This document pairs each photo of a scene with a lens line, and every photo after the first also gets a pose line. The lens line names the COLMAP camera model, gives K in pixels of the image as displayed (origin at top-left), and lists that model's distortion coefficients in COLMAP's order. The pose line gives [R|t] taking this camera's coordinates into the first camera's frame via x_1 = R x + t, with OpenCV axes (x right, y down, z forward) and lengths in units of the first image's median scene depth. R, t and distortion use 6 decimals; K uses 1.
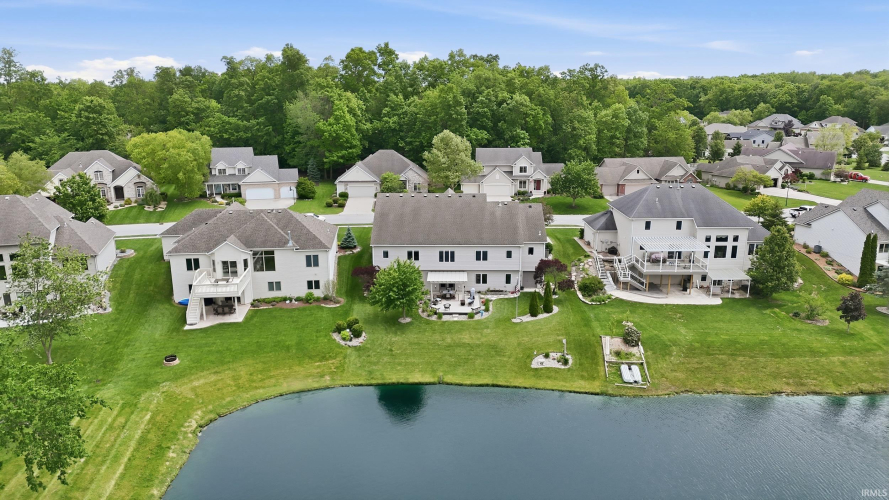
lens RADIAL K [[619.3, 0, 444.5], [0, 619.3, 250.0], [0, 0, 1]] dist [0.089739, -0.100850]
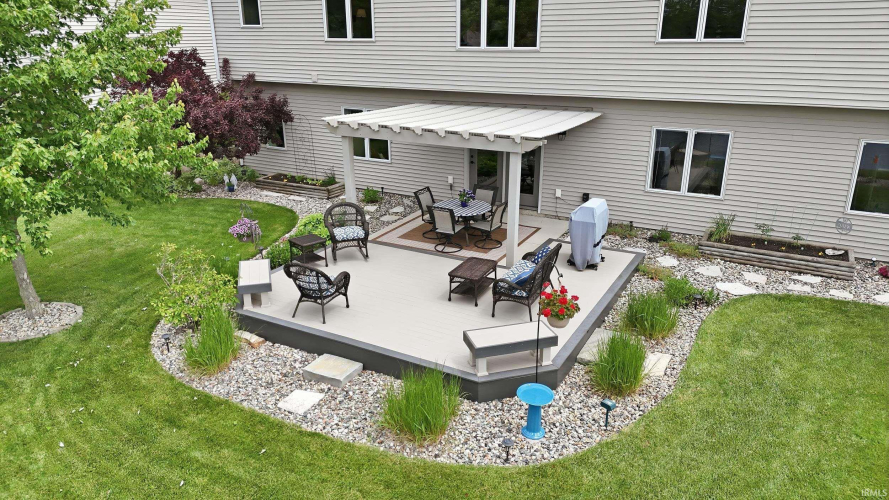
lens RADIAL K [[619.3, 0, 444.5], [0, 619.3, 250.0], [0, 0, 1]] dist [0.089739, -0.100850]
pose [[0.879289, 0.155730, -0.450111, 0.083062], [-0.119033, 0.986898, 0.108918, 0.060623], [0.461175, -0.042192, 0.886305, 0.826138]]
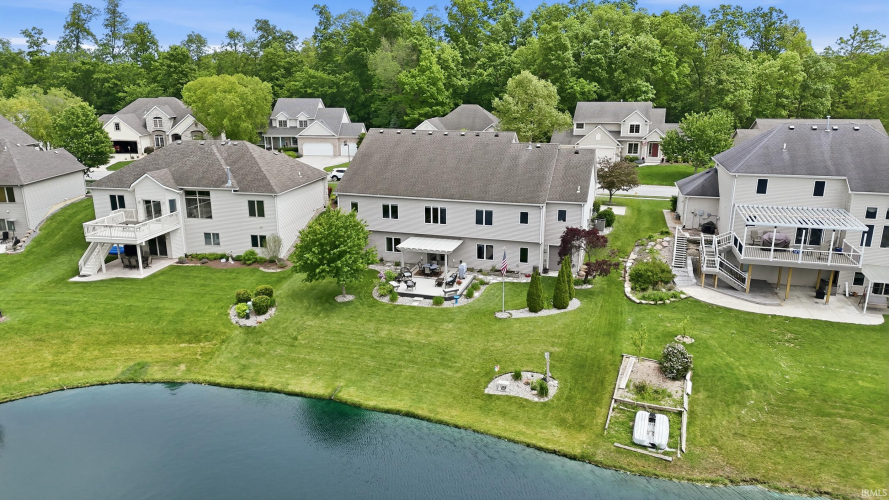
lens RADIAL K [[619.3, 0, 444.5], [0, 619.3, 250.0], [0, 0, 1]] dist [0.089739, -0.100850]
pose [[0.960254, 0.075890, -0.268614, 0.203170], [-0.073101, 0.997116, 0.020387, 0.034319], [0.269387, 0.000060, 0.963032, 0.331422]]
